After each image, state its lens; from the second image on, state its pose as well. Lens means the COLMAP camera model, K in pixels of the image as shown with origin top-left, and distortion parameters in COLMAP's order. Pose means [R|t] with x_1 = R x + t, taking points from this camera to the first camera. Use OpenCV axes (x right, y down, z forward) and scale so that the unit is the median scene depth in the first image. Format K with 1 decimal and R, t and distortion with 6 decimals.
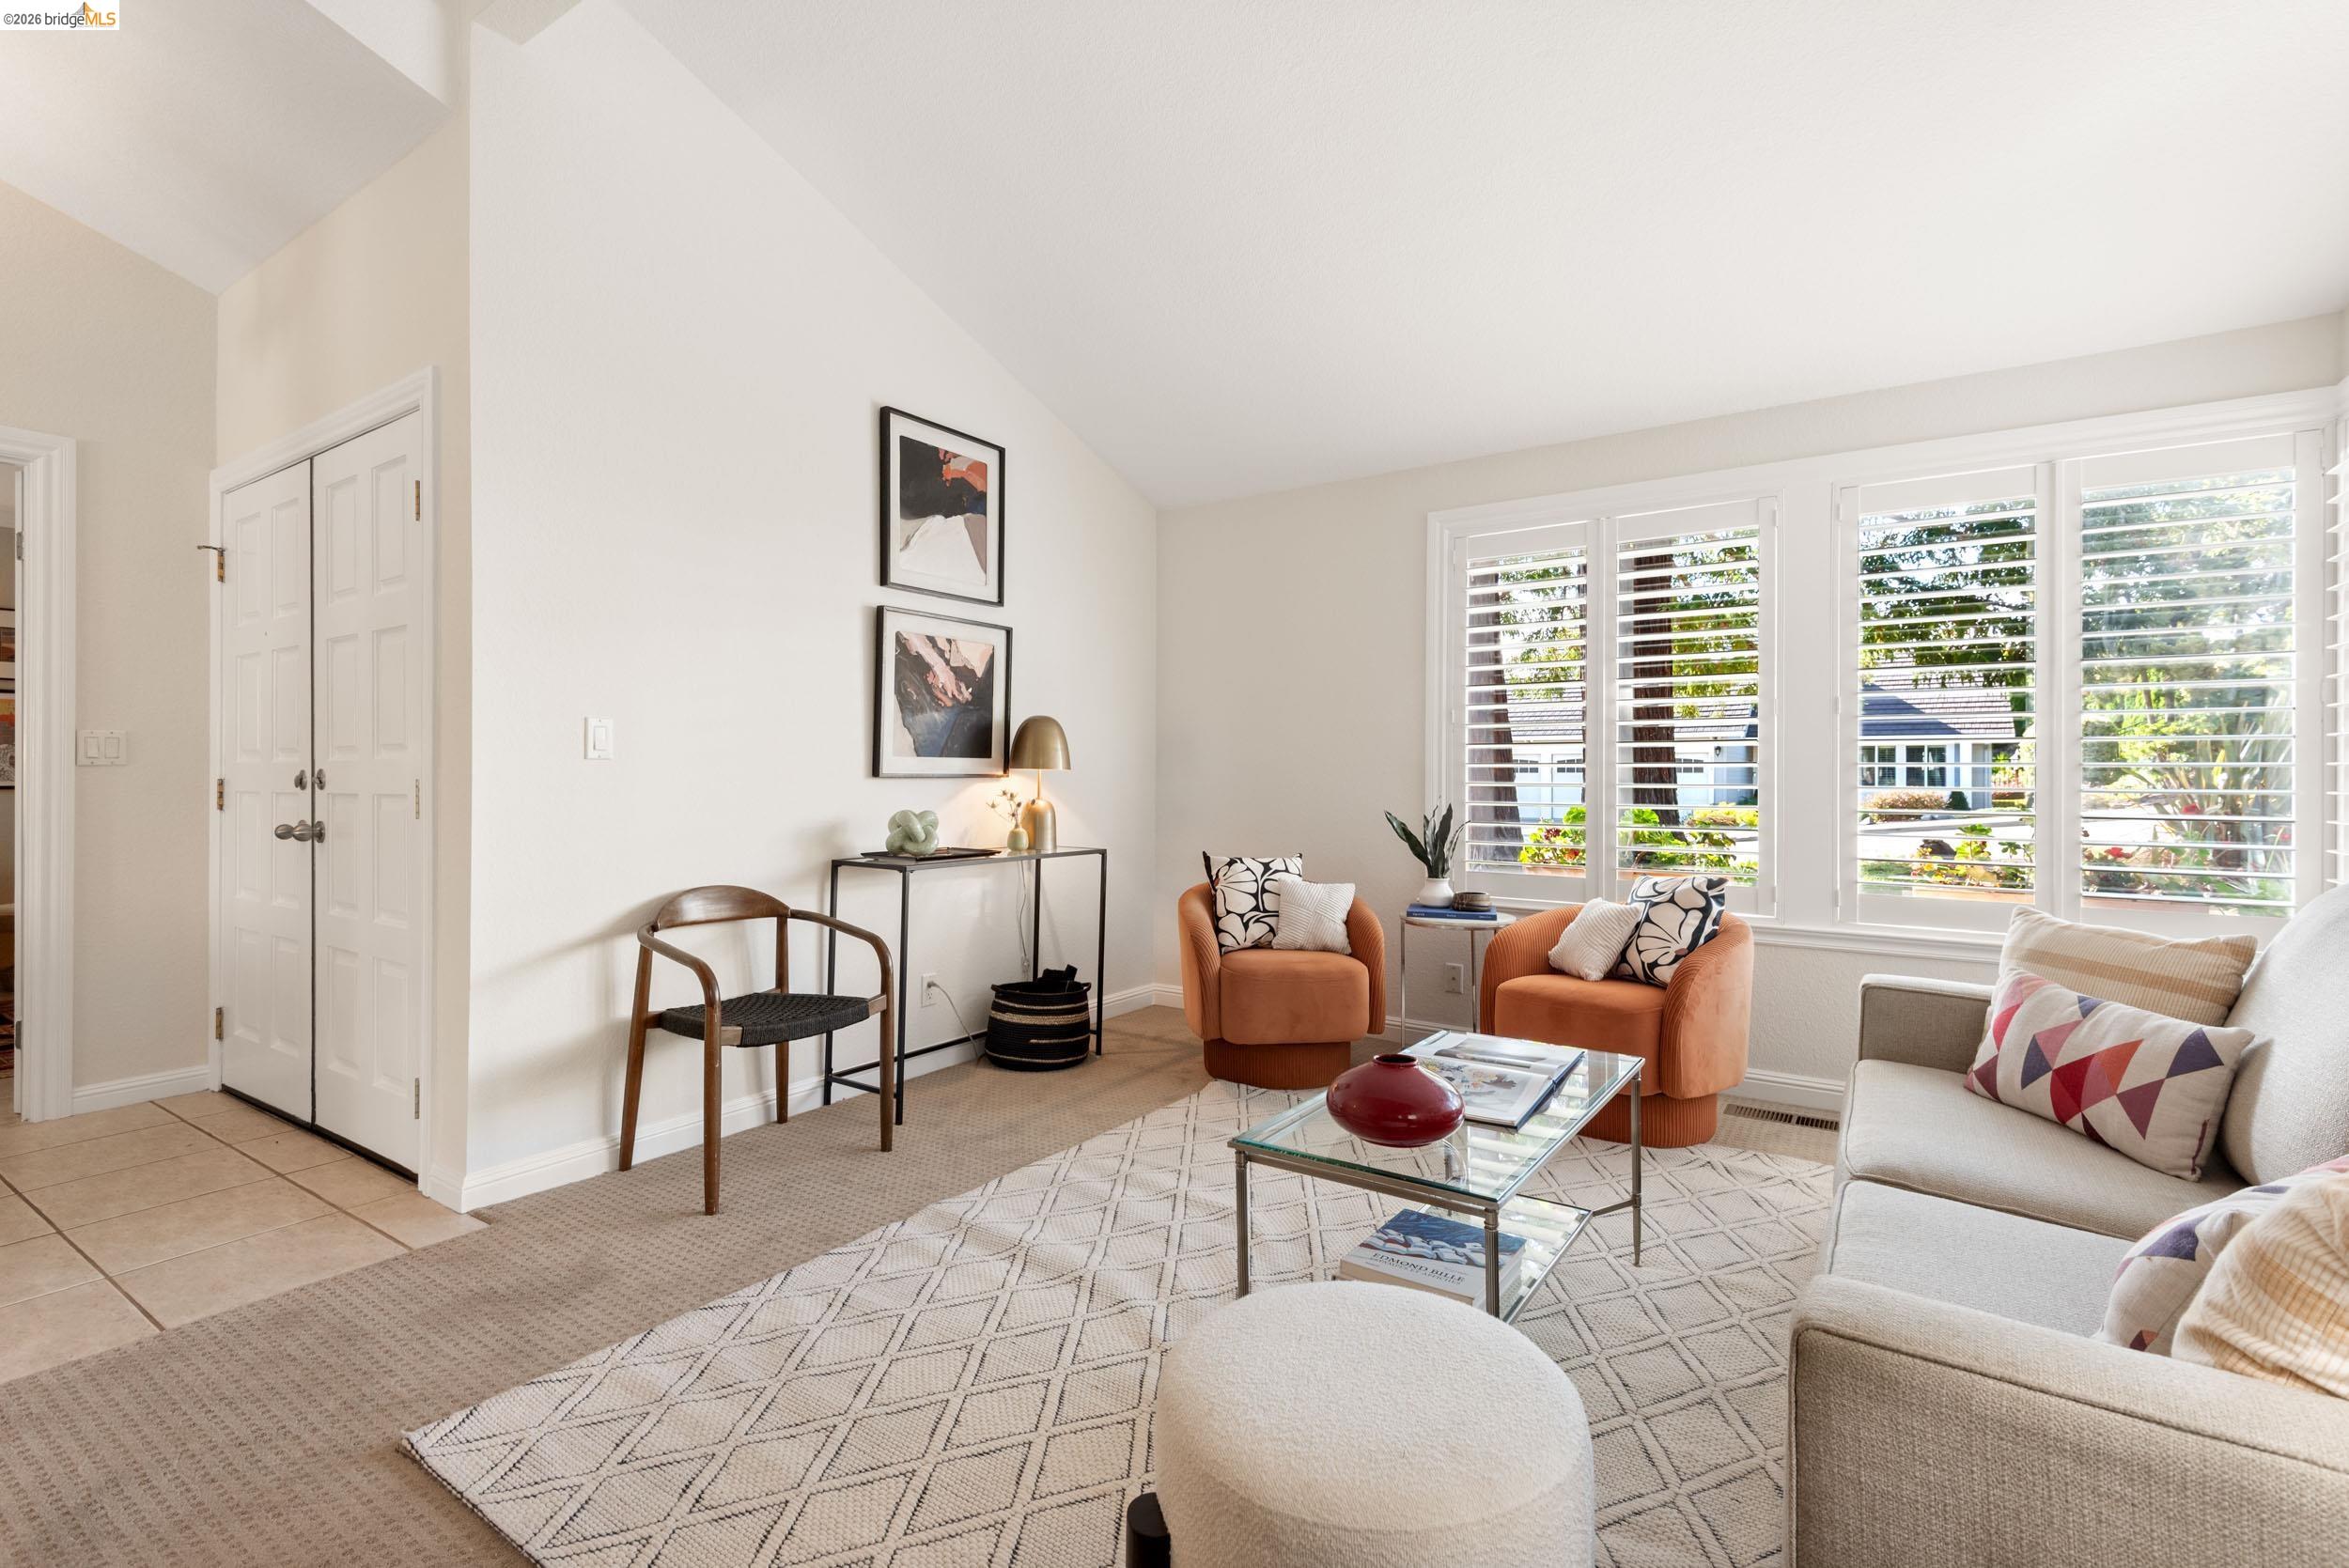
lens RADIAL K [[1068.4, 0, 1171.8], [0, 1068.4, 776.3], [0, 0, 1]] dist [0.044301, -0.027600]
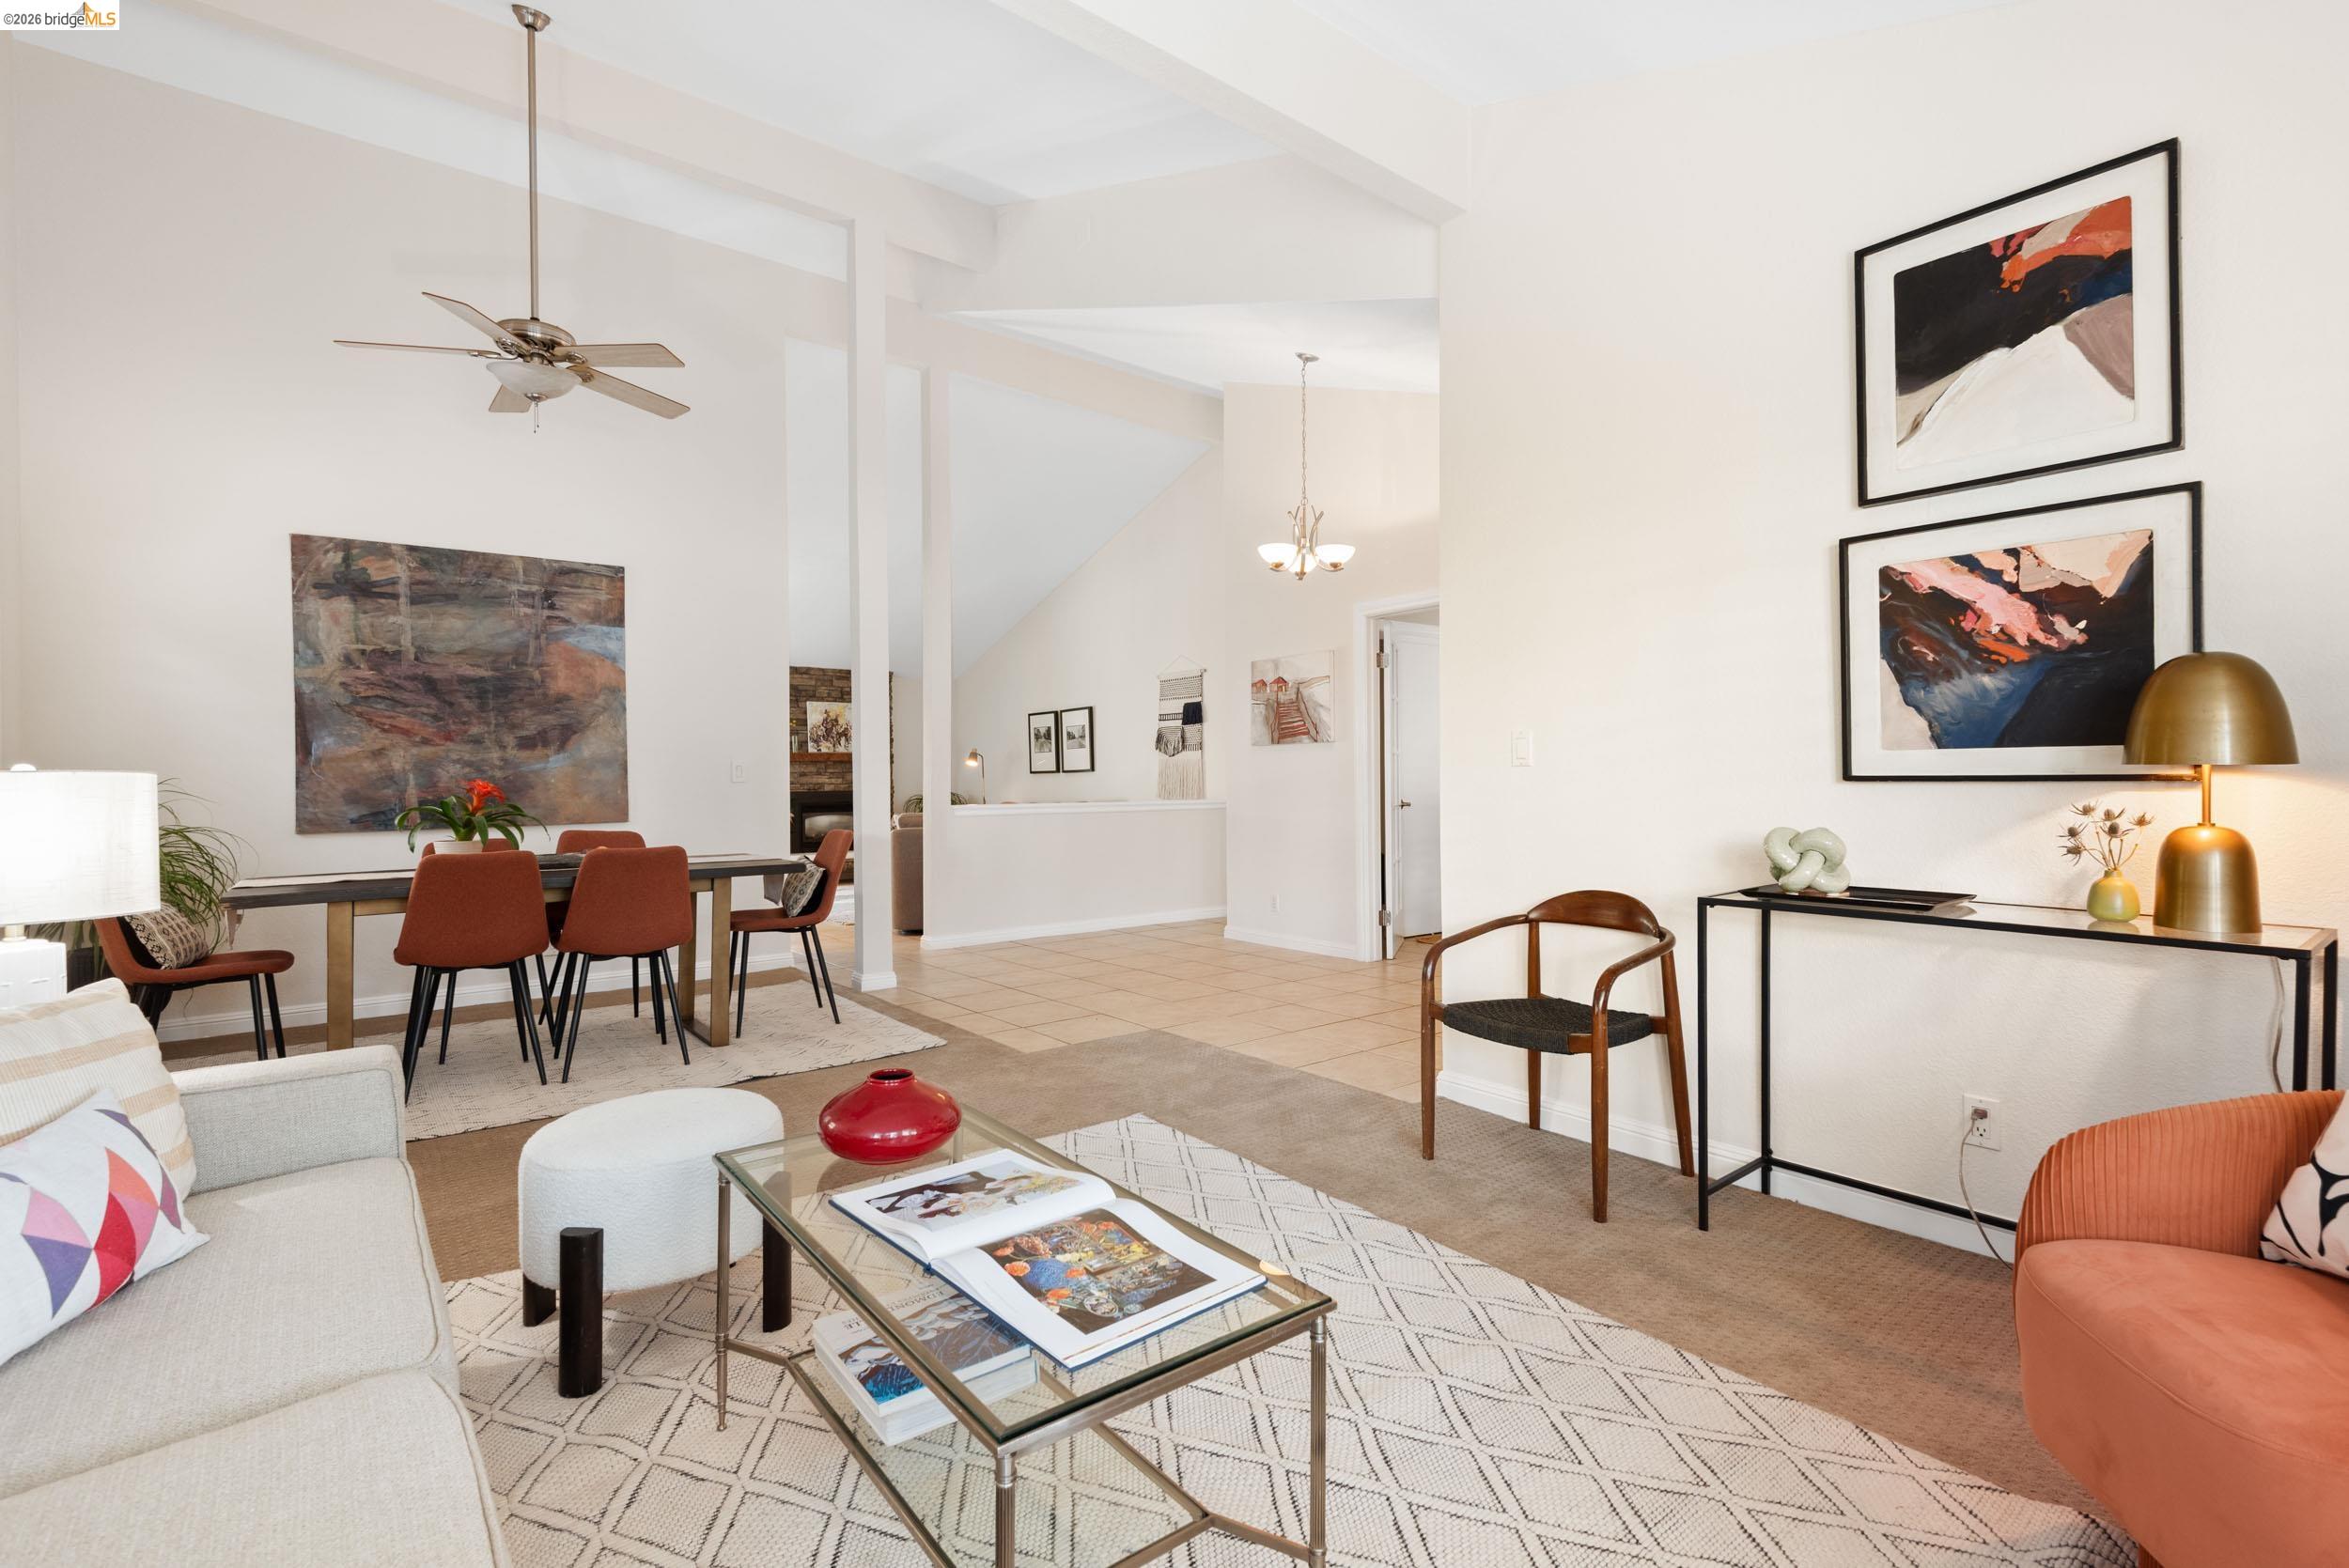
lens RADIAL K [[1068.4, 0, 1171.8], [0, 1068.4, 776.3], [0, 0, 1]] dist [0.044301, -0.027600]
pose [[-0.301906, 0.001085, -0.953337, 0.536800], [0.007438, 0.999972, -0.001218, -0.004423], [0.953309, -0.007459, -0.301905, 0.773177]]
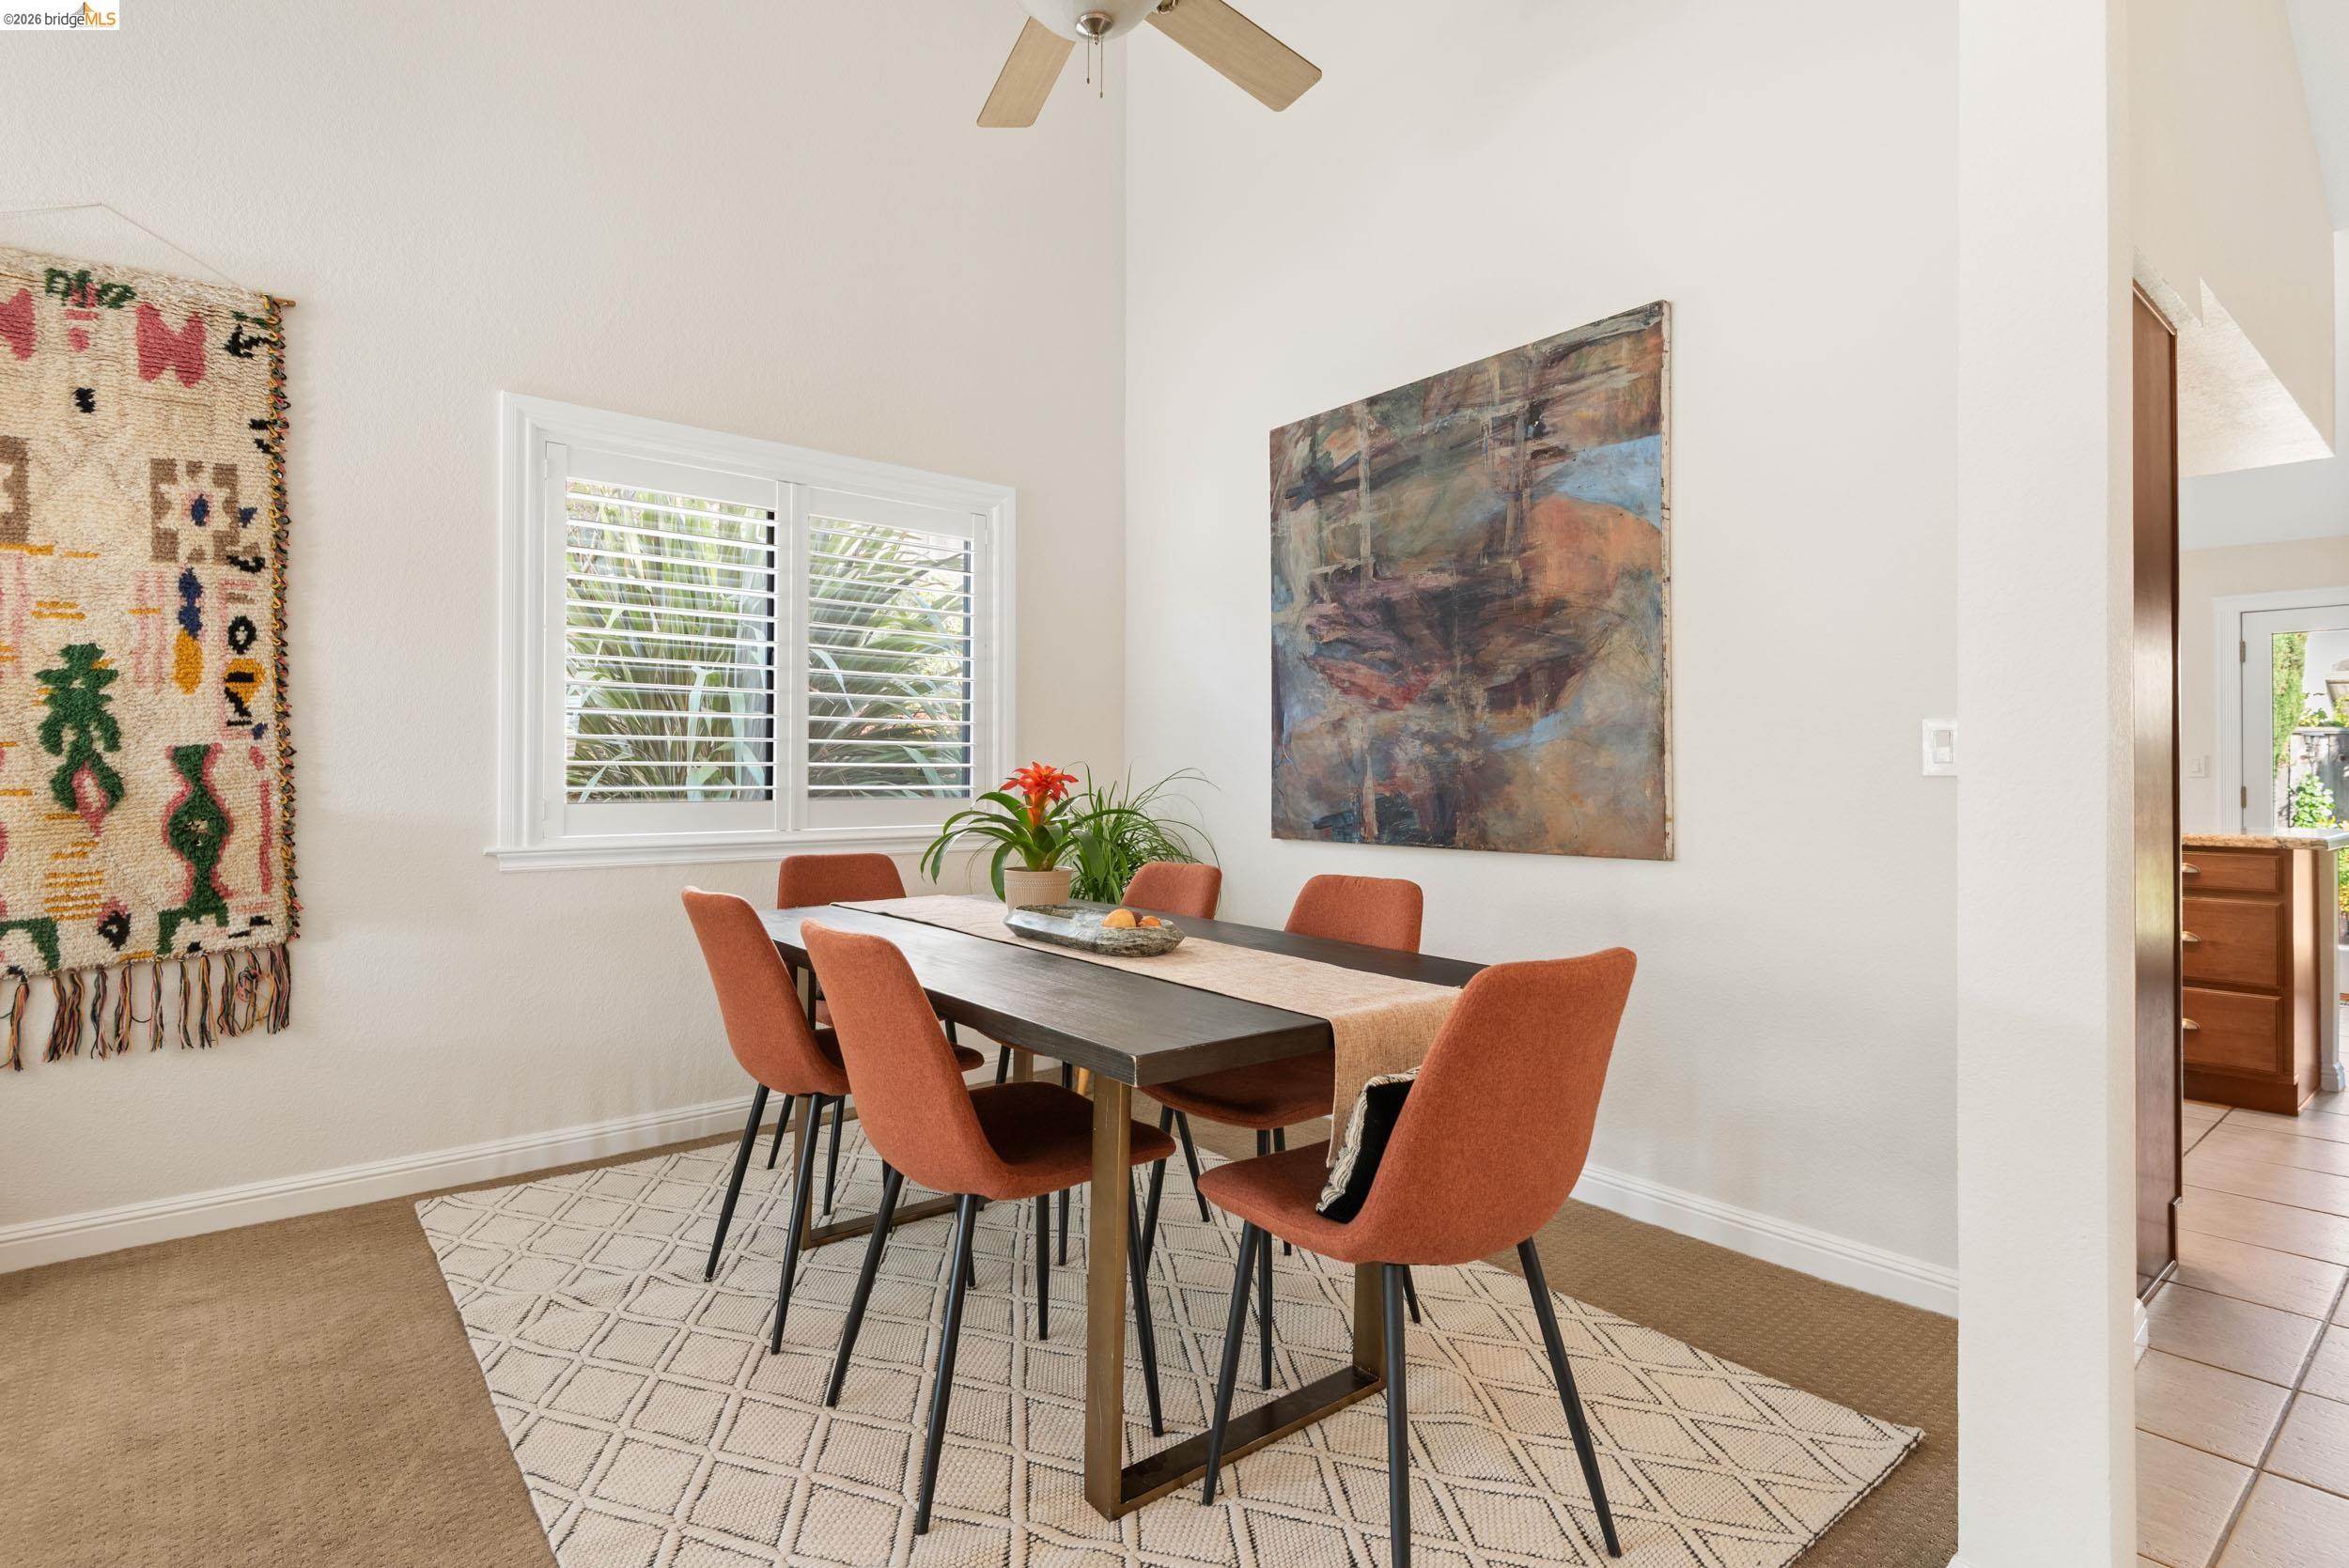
lens RADIAL K [[1147.7, 0, 1181.7], [0, 1147.7, 766.6], [0, 0, 1]] dist [0.002271, -0.011955]
pose [[-0.959638, -0.002655, 0.281225, -0.591855], [-0.003887, 0.999985, -0.003823, -0.003913], [-0.281211, -0.004762, -0.959634, 0.372590]]
